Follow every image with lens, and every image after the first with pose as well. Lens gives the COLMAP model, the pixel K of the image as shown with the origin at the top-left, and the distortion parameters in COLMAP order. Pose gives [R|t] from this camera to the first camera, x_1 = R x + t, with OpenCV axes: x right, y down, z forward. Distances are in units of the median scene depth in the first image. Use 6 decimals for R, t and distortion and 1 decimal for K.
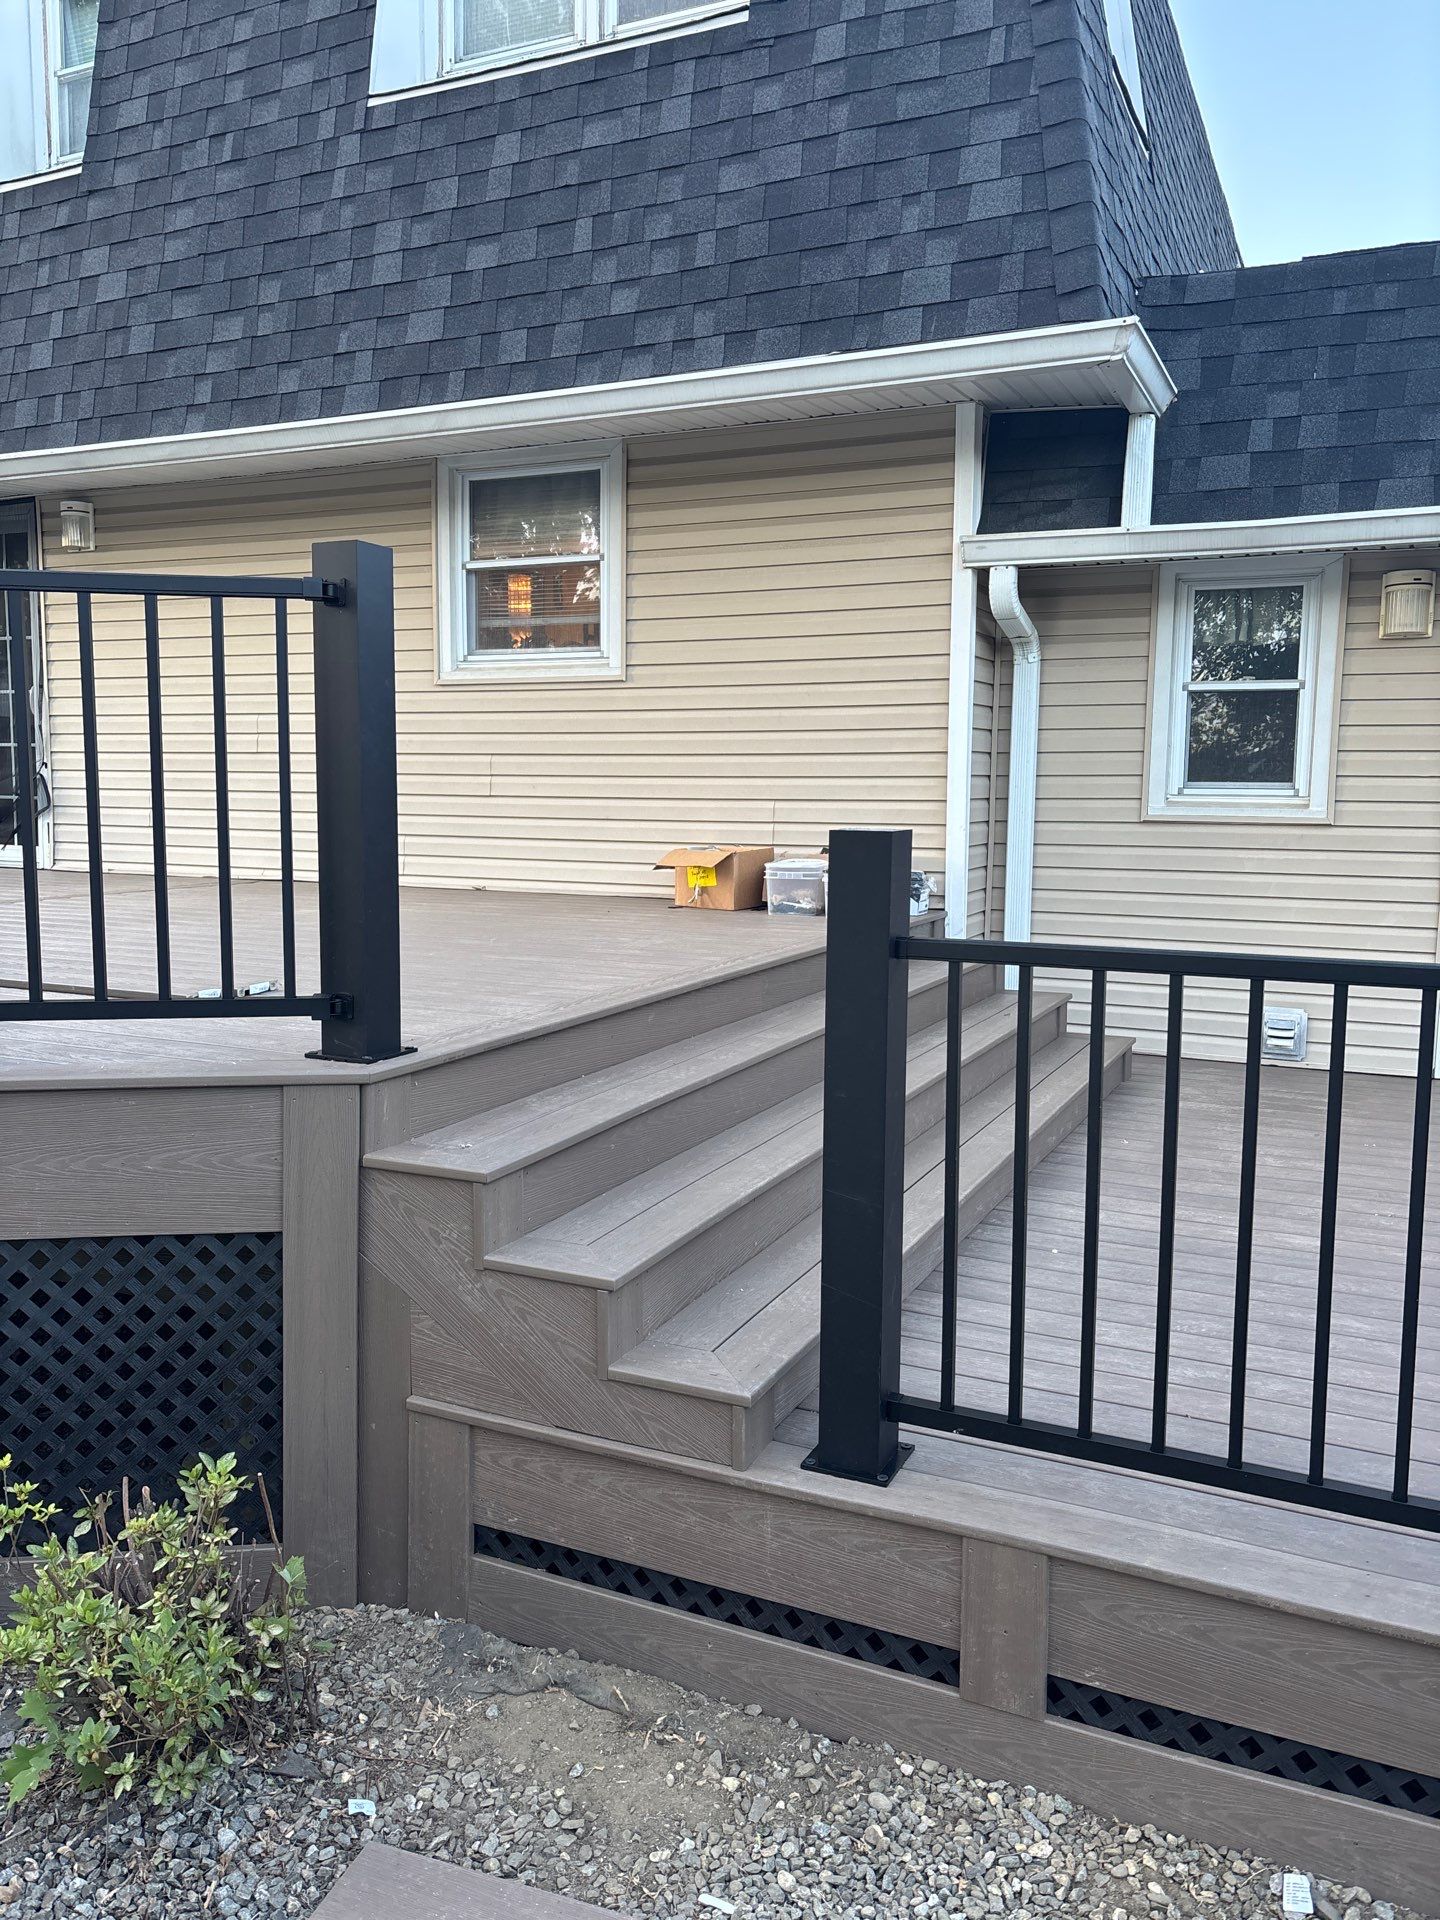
lens RADIAL K [[1444.8, 0, 720.0], [0, 1444.8, 960.0], [0, 0, 1]] dist [0.054231, -0.079444]
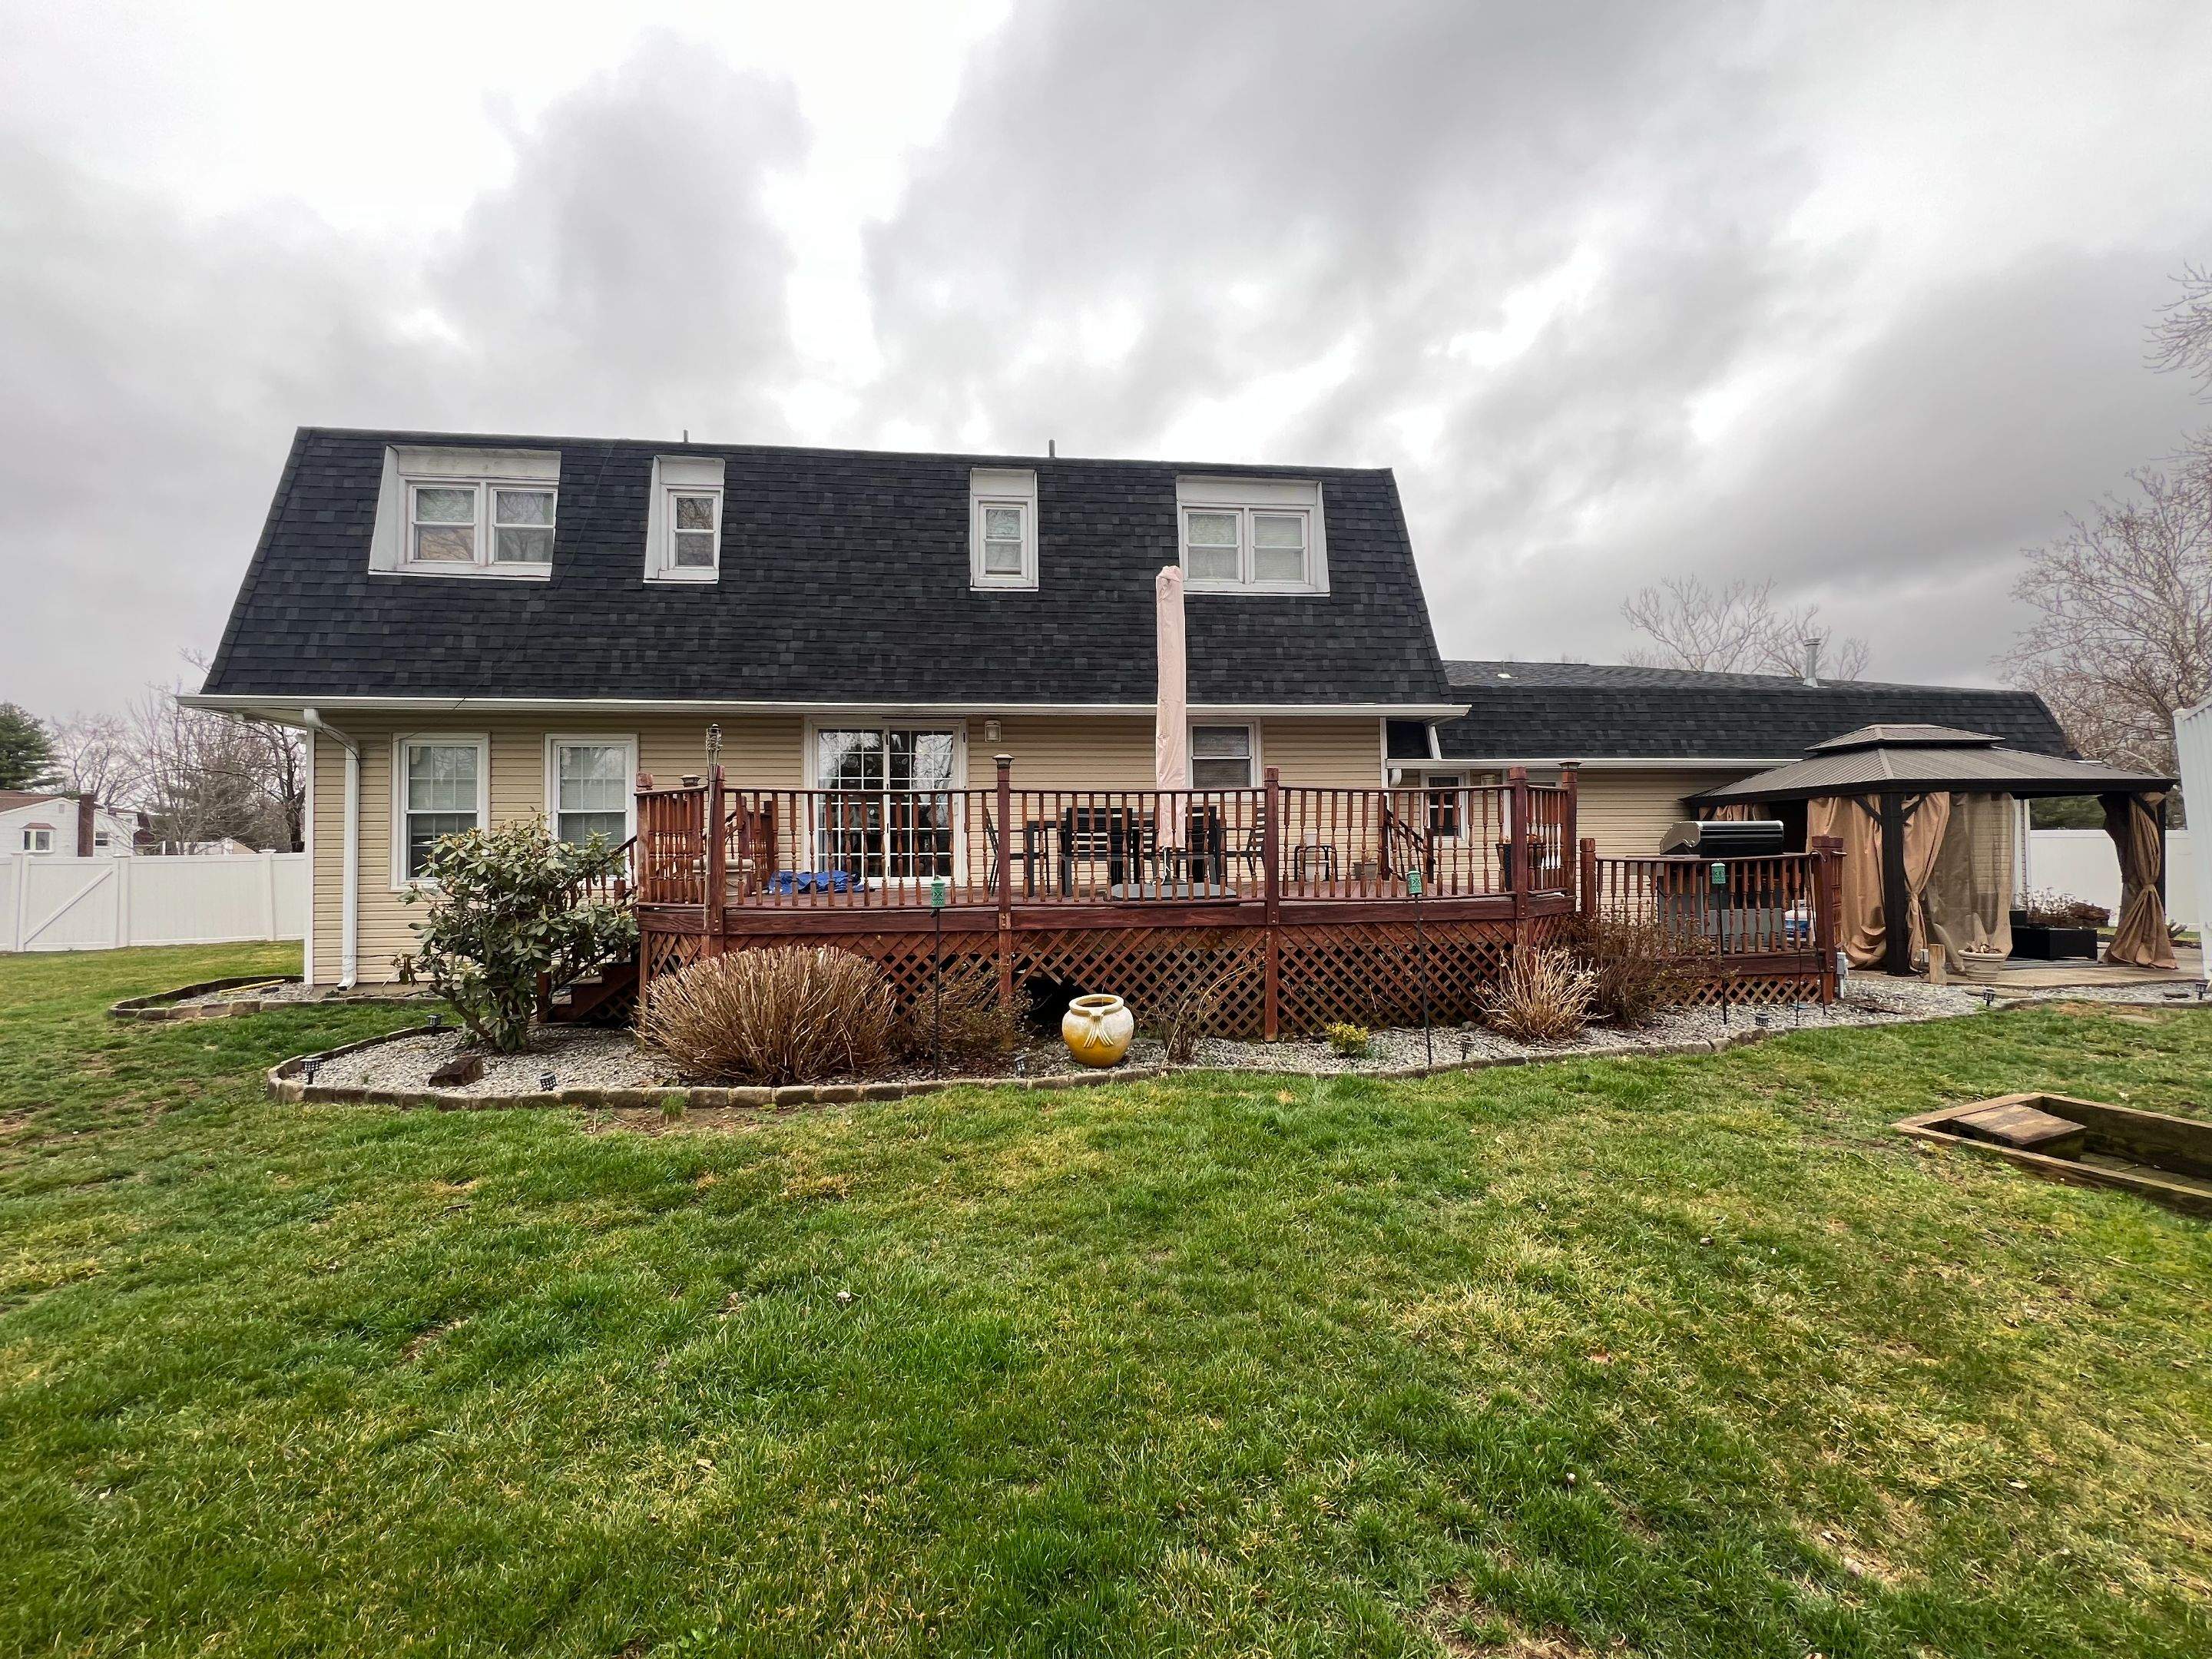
lens RADIAL K [[889.7, 0, 1072.1], [0, 889.7, 823.1], [0, 0, 1]] dist [-0.011202, 0.004381]
pose [[0.860669, -0.002537, 0.509159, -1.355948], [0.080325, 0.988142, -0.130857, 0.038724], [-0.502789, 0.153523, 0.850667, -0.255604]]
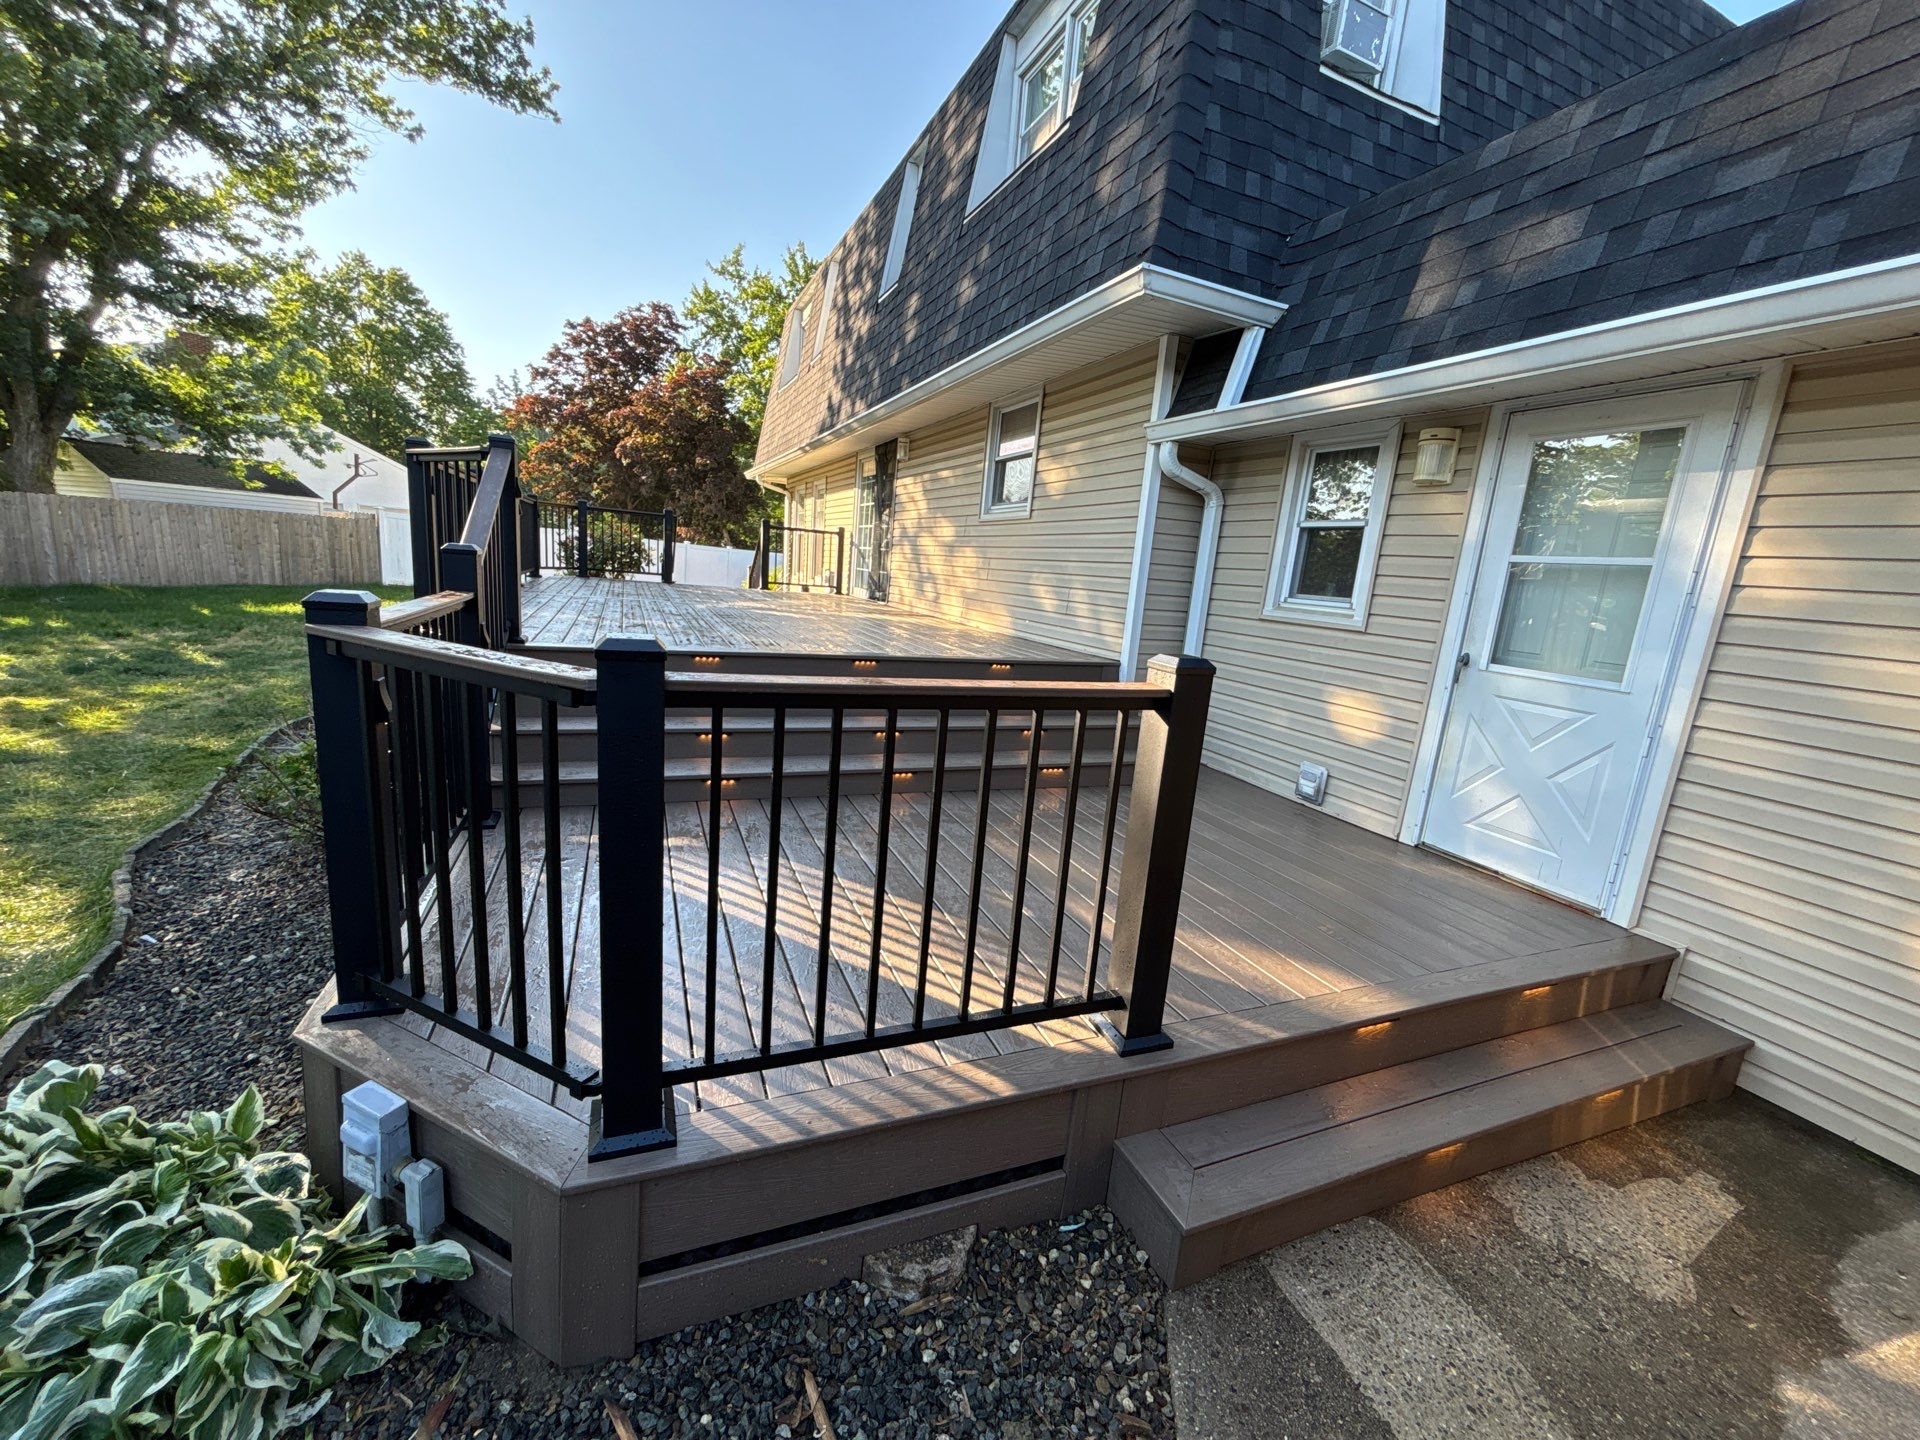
lens RADIAL K [[772.1, 0, 957.5], [0, 772.1, 722.1], [0, 0, 1]] dist [-0.000738, -0.000346]
pose [[0.734682, 0.183302, -0.653179, 0.607987], [-0.157801, 0.982571, 0.098249, -0.024136], [0.659804, 0.030890, 0.750802, 0.243742]]
